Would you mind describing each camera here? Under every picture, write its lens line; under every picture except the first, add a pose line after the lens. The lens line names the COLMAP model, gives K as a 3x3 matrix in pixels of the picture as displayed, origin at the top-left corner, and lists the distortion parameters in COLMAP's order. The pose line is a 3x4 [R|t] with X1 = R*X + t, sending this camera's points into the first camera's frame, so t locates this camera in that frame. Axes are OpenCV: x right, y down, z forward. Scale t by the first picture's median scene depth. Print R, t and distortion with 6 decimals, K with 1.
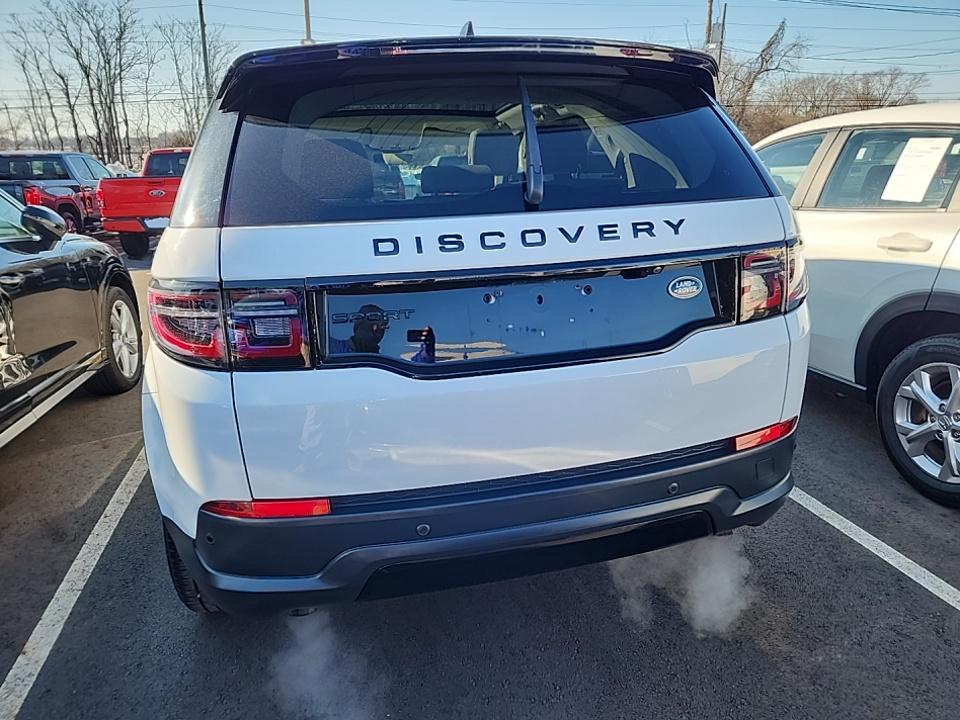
lens RADIAL K [[662.5, 0, 489.1], [0, 662.5, 351.5], [0, 0, 1]] dist [0.064882, -0.033054]
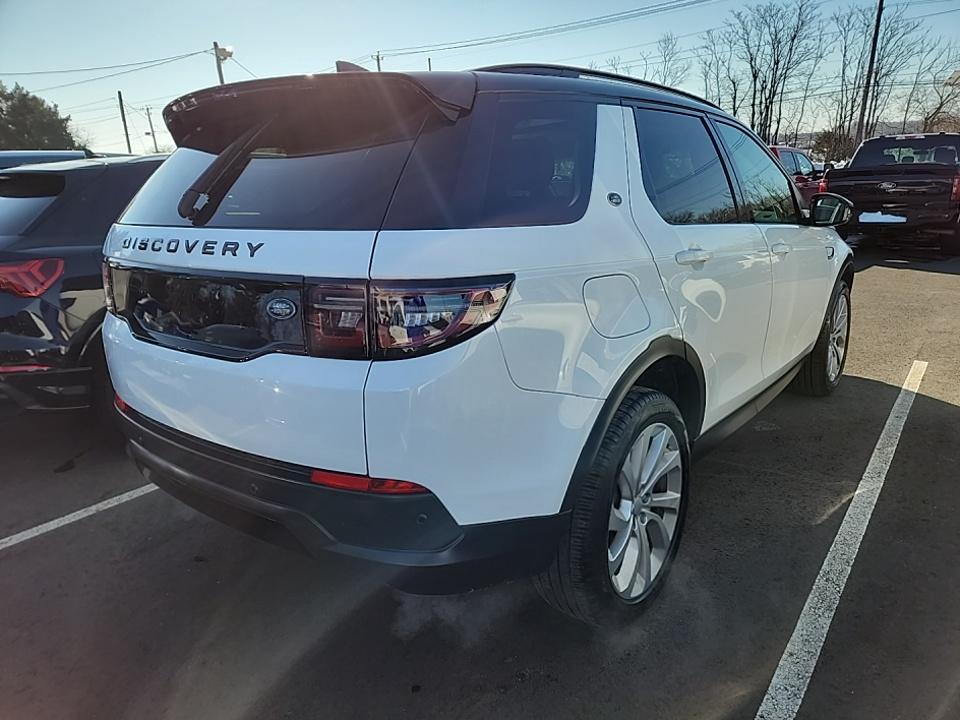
lens RADIAL K [[662.5, 0, 478.7], [0, 662.5, 365.7], [0, 0, 1]] dist [0.064882, -0.033054]
pose [[0.647618, 0.216242, -0.730637, 1.340063], [-0.198710, 0.973634, 0.112029, -0.201051], [0.735599, 0.072633, 0.673512, 0.577188]]
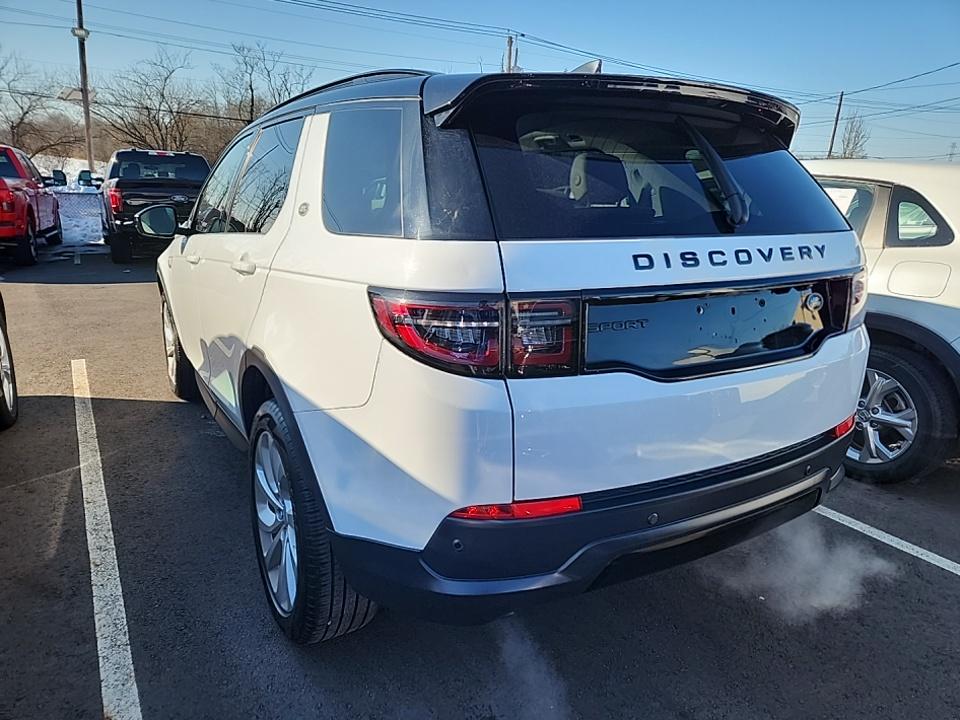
lens RADIAL K [[662.5, 0, 489.2], [0, 662.5, 362.9], [0, 0, 1]] dist [0.064882, -0.033054]
pose [[0.955758, -0.019344, 0.293516, -0.669780], [0.025285, 0.999545, -0.016460, 0.020273], [-0.293064, 0.023153, 0.955813, 0.020320]]
